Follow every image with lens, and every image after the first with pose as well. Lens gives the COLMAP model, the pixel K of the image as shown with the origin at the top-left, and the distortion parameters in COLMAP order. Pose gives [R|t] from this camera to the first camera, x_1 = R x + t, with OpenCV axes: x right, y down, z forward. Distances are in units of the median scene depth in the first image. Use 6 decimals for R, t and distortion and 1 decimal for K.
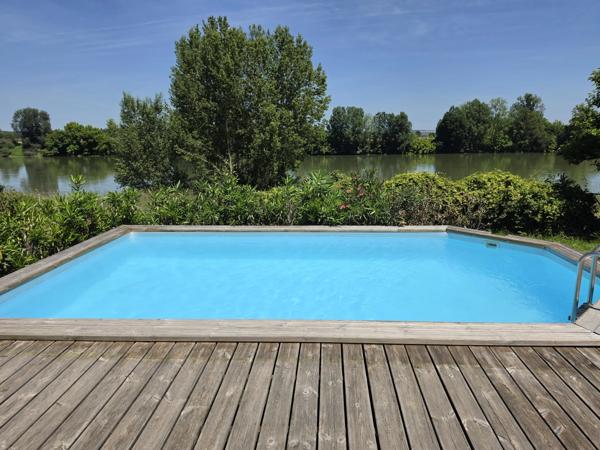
lens RADIAL K [[421.9, 0, 309.4], [0, 421.9, 222.3], [0, 0, 1]] dist [0.039940, -0.029271]
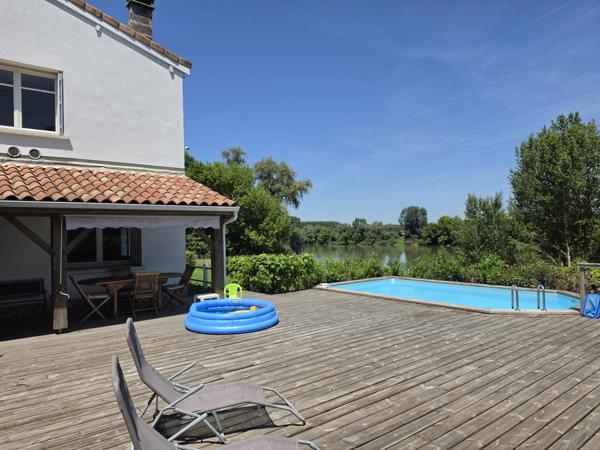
lens RADIAL K [[421.9, 0, 295.1], [0, 421.9, 224.9], [0, 0, 1]] dist [0.039940, -0.029271]
pose [[0.664271, -0.018032, -0.747274, 0.133611], [-0.134207, 0.980587, -0.142962, 0.020237], [0.735345, 0.195254, 0.648955, -0.125416]]
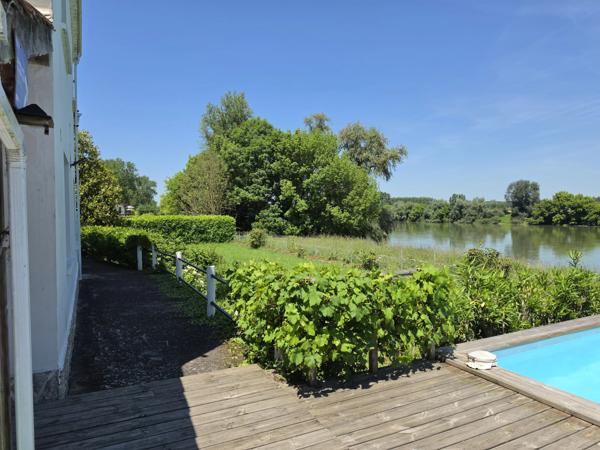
lens RADIAL K [[421.9, 0, 292.4], [0, 421.9, 223.0], [0, 0, 1]] dist [0.039940, -0.029271]
pose [[0.490333, 0.030756, -0.870992, 0.000968], [-0.167134, 0.984147, -0.059338, -0.000688], [0.855359, 0.174667, 0.487701, -0.012915]]
